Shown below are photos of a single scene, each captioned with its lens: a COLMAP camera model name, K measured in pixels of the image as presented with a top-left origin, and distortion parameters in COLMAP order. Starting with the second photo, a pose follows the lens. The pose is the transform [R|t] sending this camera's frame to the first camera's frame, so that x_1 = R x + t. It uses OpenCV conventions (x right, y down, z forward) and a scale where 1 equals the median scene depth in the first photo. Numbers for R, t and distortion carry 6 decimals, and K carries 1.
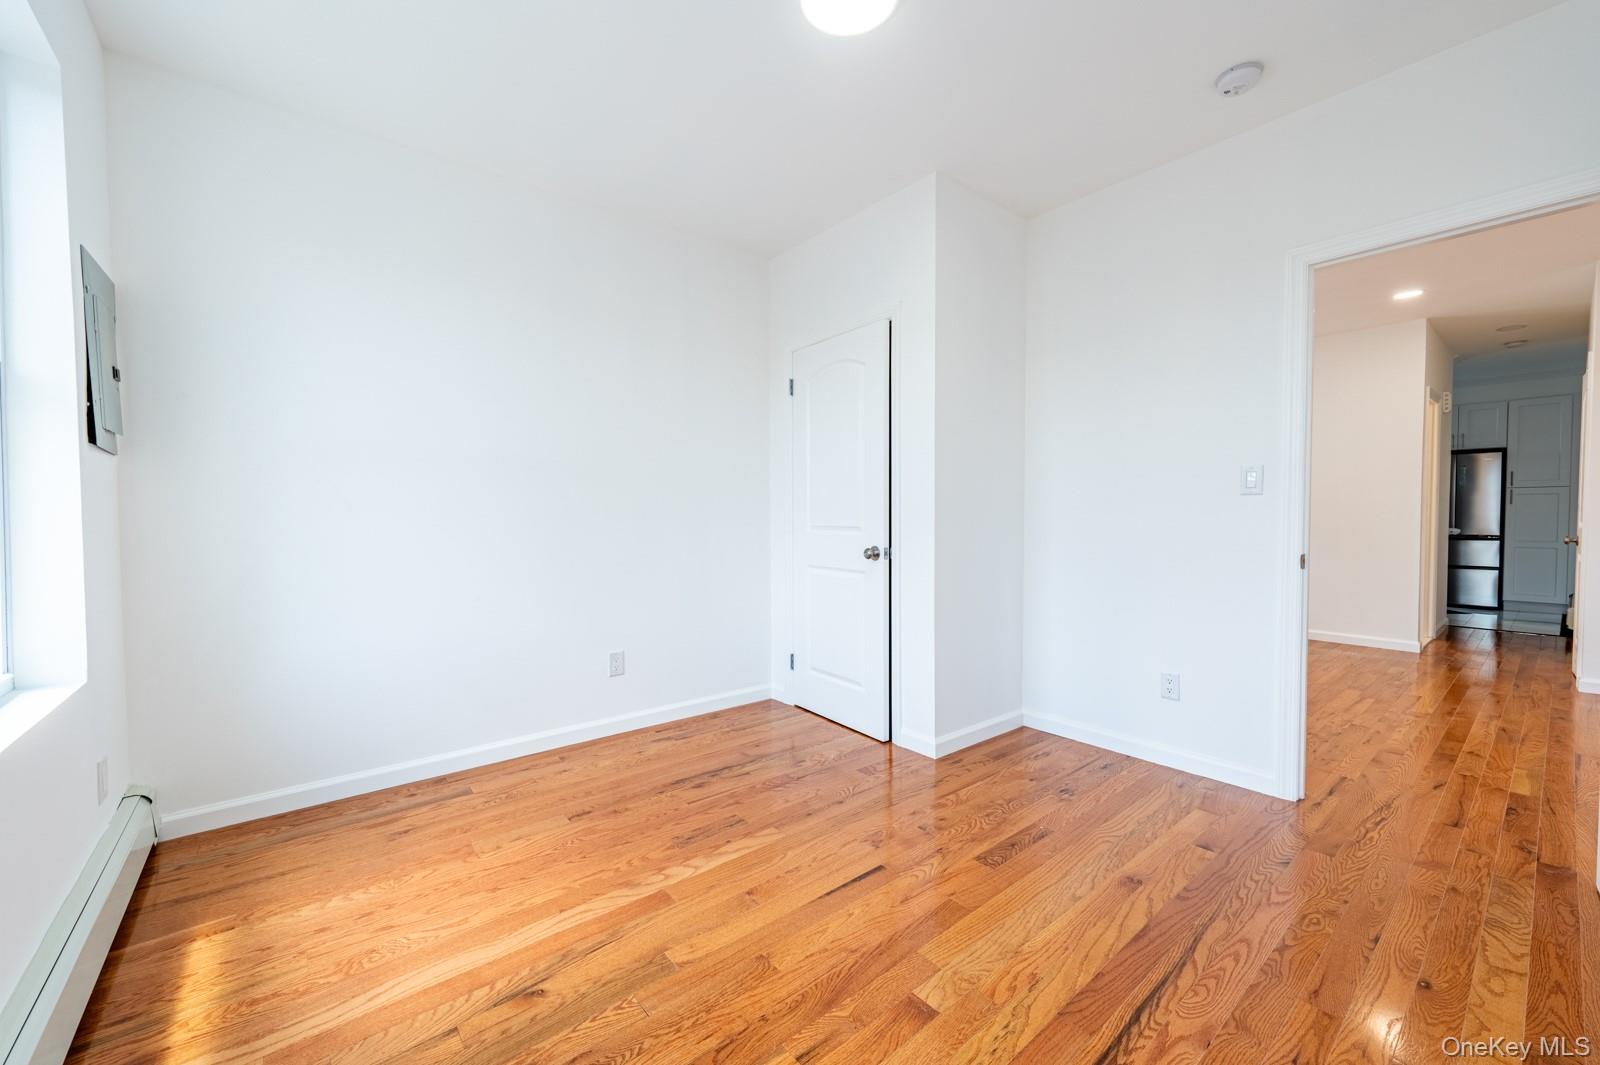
lens RADIAL K [[621.3, 0, 800.0], [0, 621.3, 532.5], [0, 0, 1]] dist [-0.001862, -0.000356]
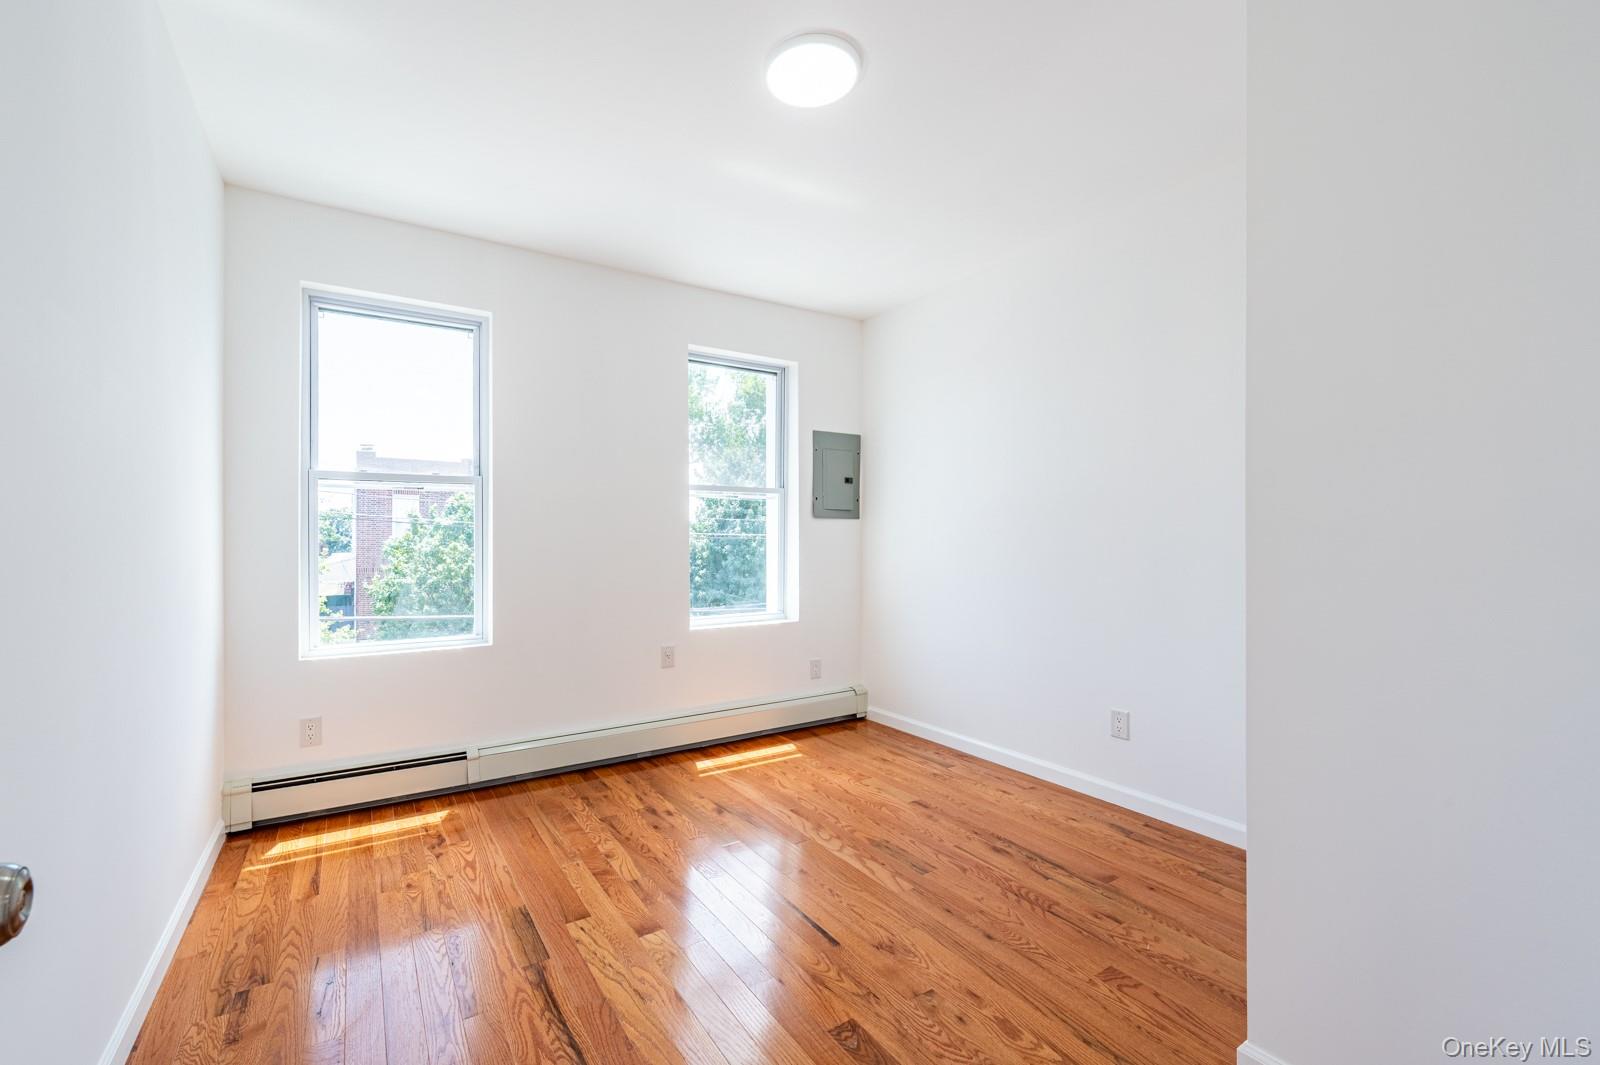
lens RADIAL K [[712.5, 0, 800.0], [0, 712.5, 532.5], [0, 0, 1]] dist [-0.001281, -0.000113]
pose [[-0.126859, -0.001547, -0.991920, 1.089549], [-0.028270, 0.999598, 0.002056, -0.070737], [0.991518, 0.028302, -0.126851, 0.967831]]
